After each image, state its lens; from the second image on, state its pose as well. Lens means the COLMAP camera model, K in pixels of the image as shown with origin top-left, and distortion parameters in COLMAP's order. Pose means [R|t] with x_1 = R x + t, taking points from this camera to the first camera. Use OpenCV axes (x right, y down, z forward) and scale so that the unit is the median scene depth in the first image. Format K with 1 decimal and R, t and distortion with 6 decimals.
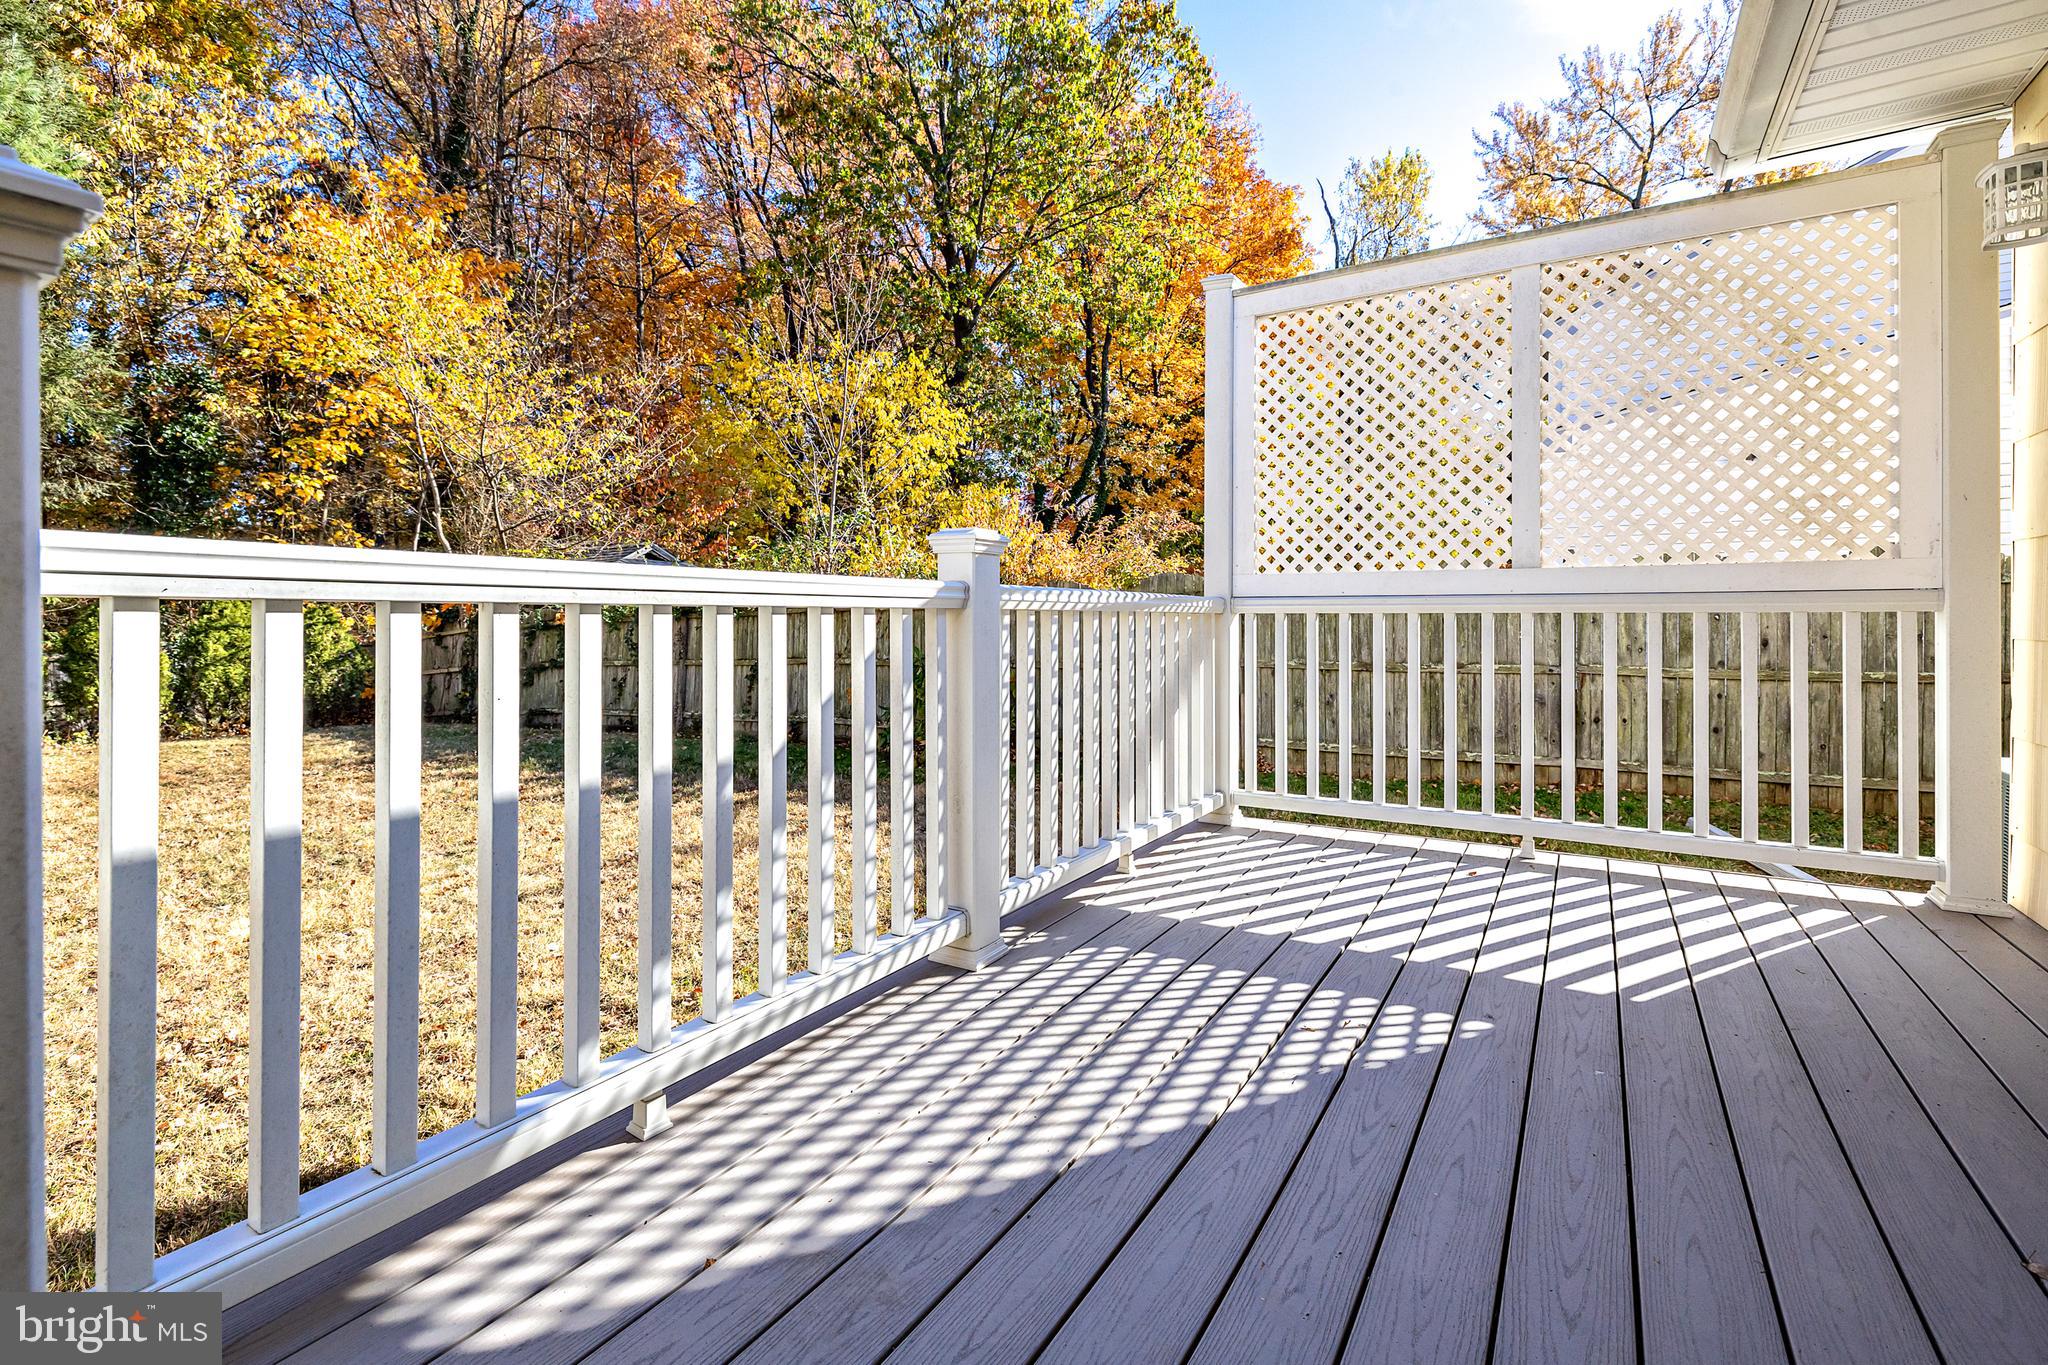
lens RADIAL K [[924.6, 0, 1028.8], [0, 924.6, 615.4], [0, 0, 1]] dist [0.001410, 0.000553]
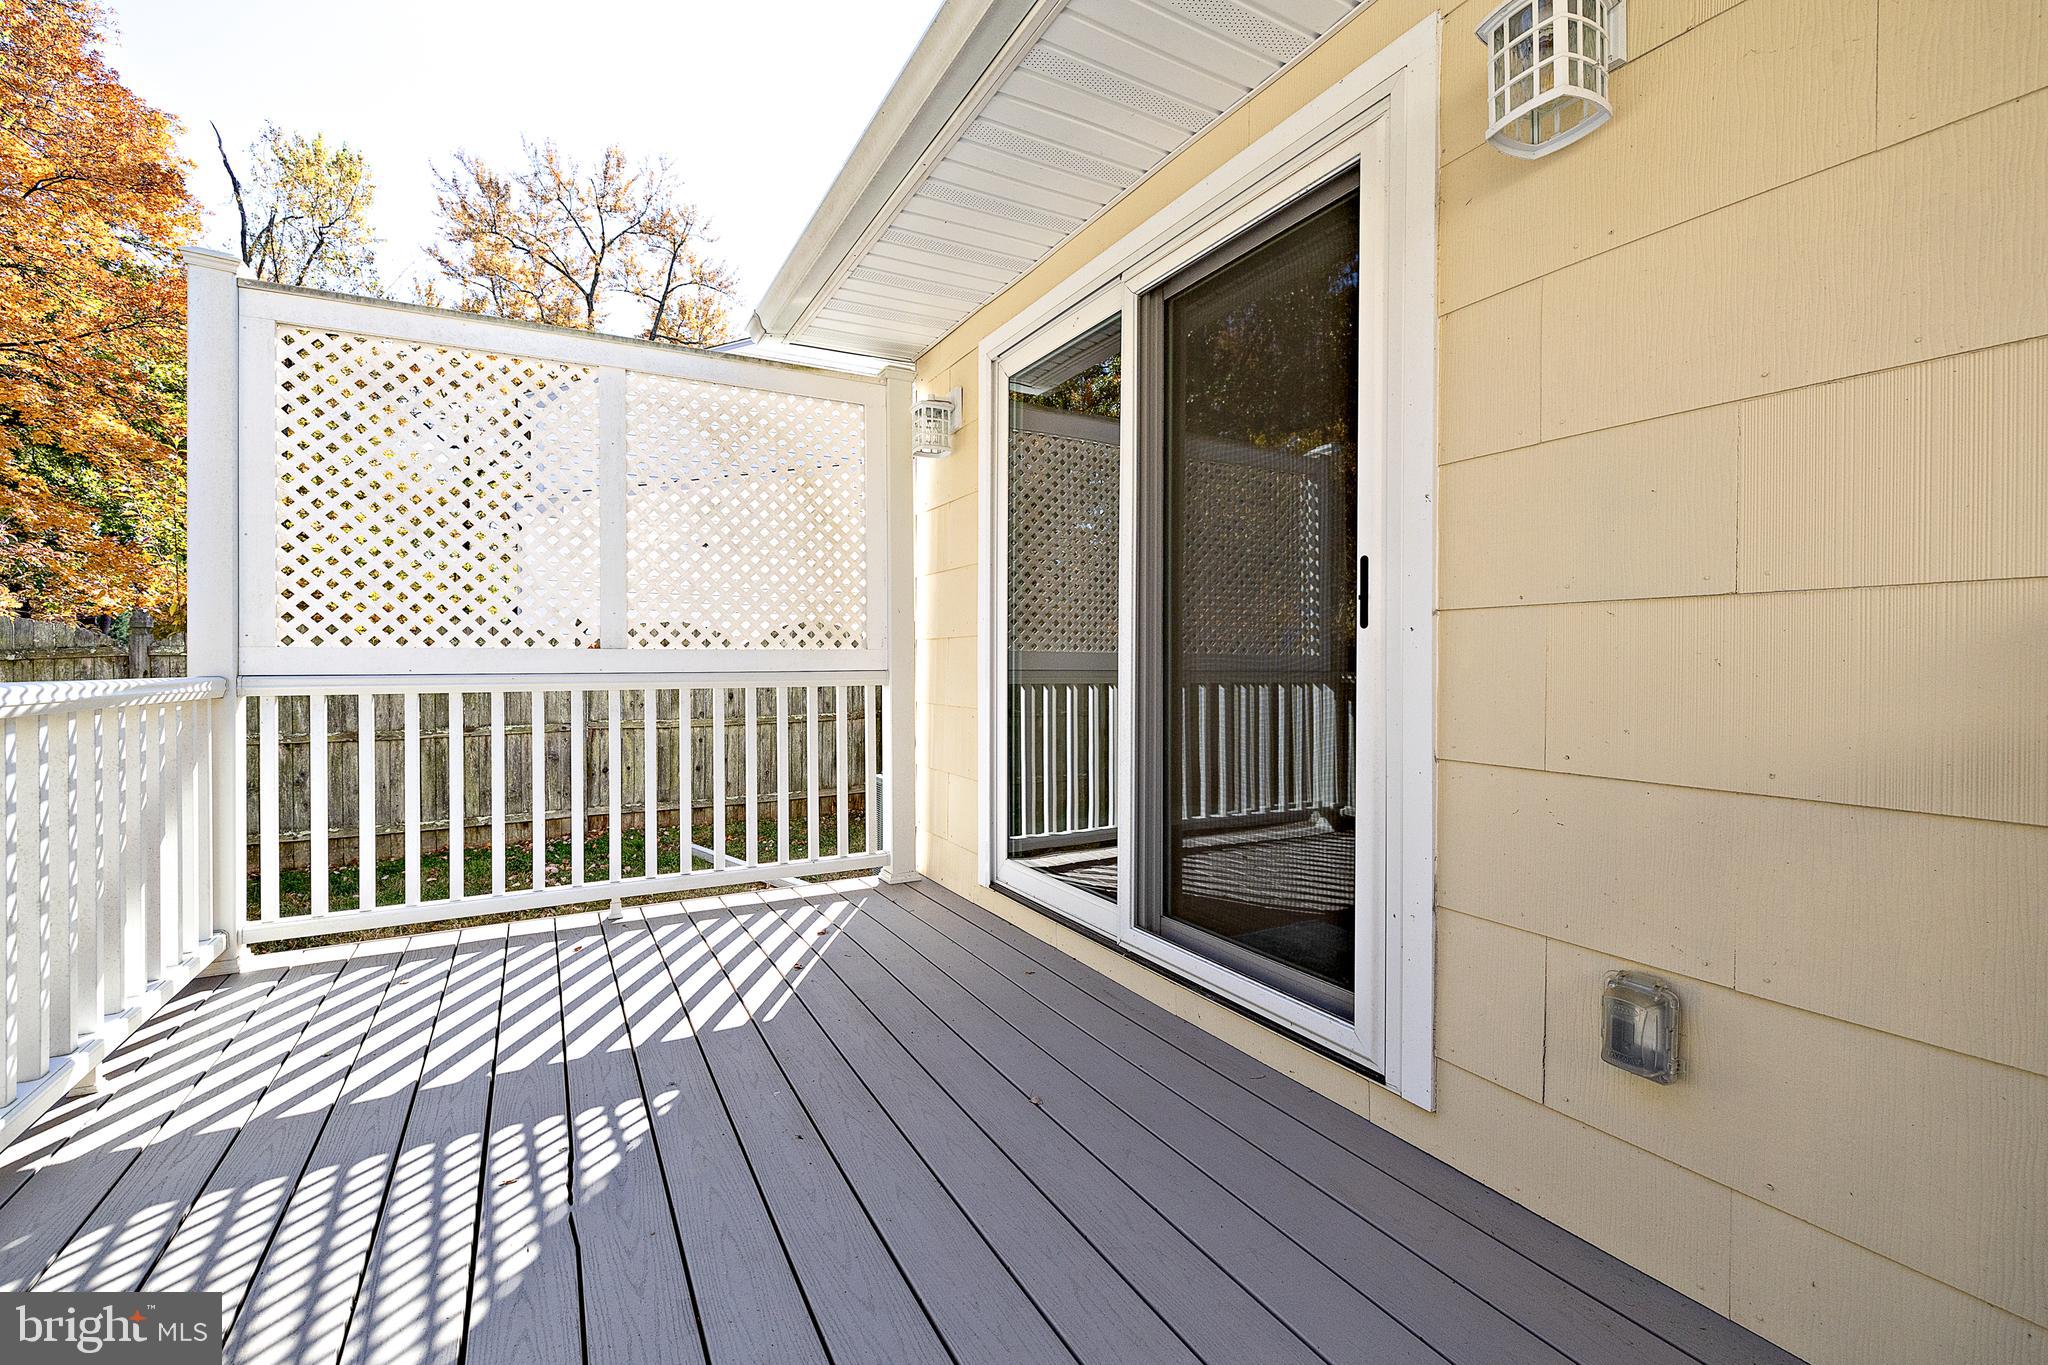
lens RADIAL K [[885.7, 0, 1026.6], [0, 885.7, 657.6], [0, 0, 1]] dist [-0.001569, -0.000970]
pose [[0.487062, -0.002594, 0.873363, -0.105012], [0.003957, 0.999992, 0.000764, -0.033178], [-0.873358, 0.003084, 0.487069, 0.069284]]
